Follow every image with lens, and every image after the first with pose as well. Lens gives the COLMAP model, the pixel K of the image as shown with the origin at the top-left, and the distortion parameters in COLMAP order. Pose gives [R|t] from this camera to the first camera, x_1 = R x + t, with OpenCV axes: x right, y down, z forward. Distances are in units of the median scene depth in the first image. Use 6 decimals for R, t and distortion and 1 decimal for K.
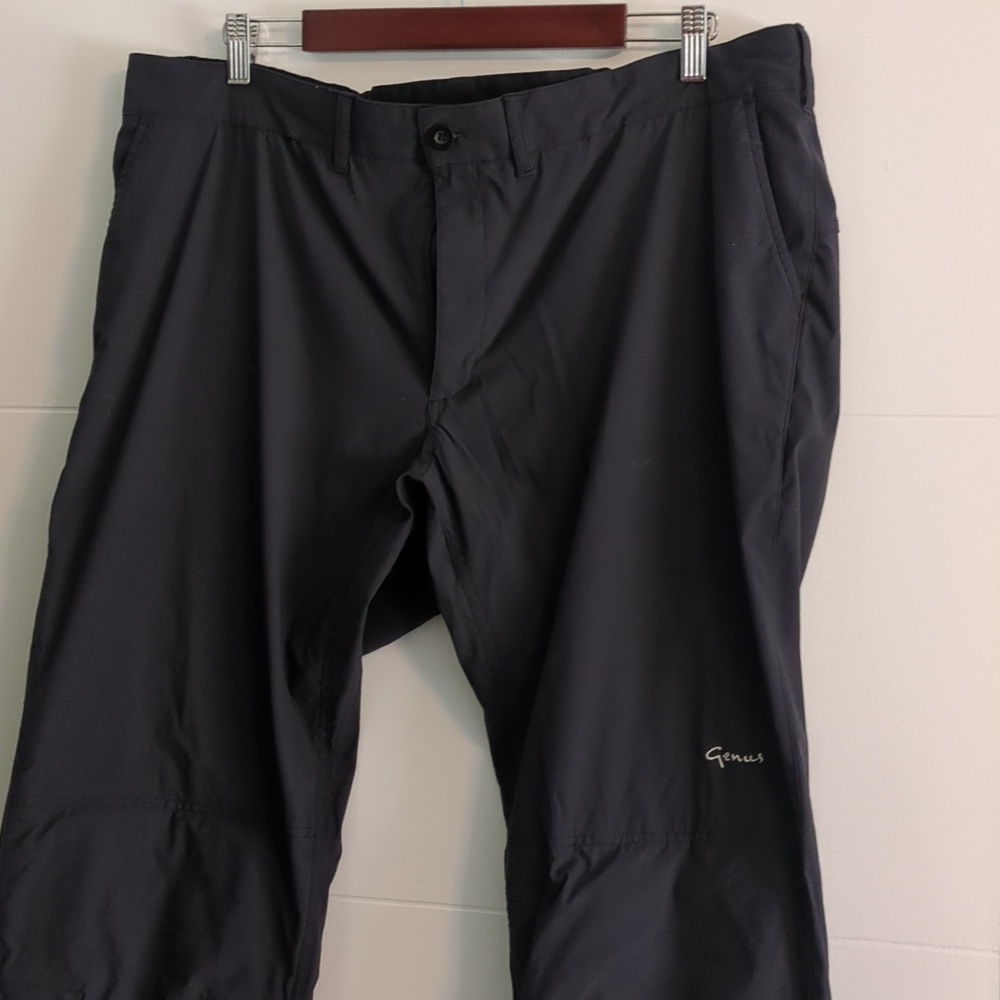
lens RADIAL K [[1858.6, 0, 500.0], [0, 1858.6, 515.8], [0, 0, 1]] dist [0.164427, -0.271217]
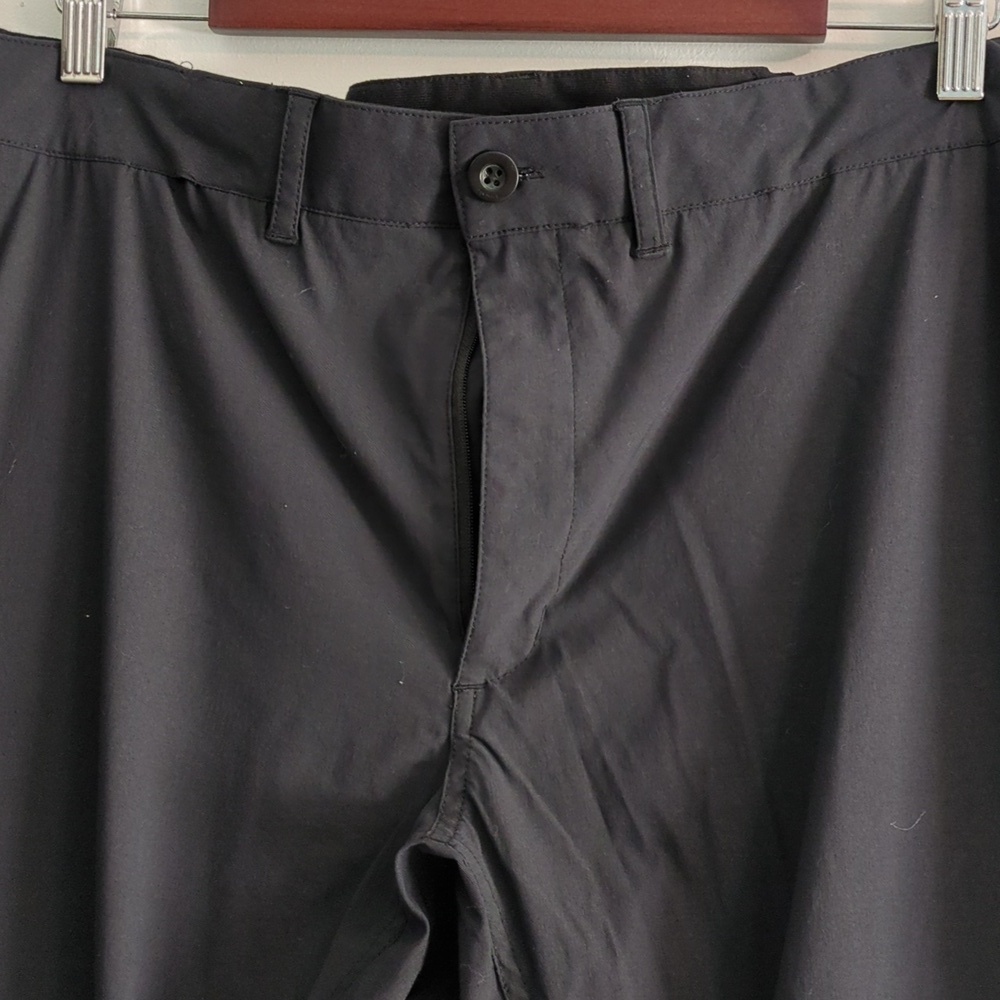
lens RADIAL K [[1858.6, 0, 500.0], [0, 1858.6, 515.8], [0, 0, 1]] dist [0.164427, -0.271217]
pose [[0.990271, 0.028176, 0.136269, -0.096102], [-0.008241, 0.989442, -0.144694, -0.035325], [-0.138907, 0.142163, 0.980048, 0.505246]]
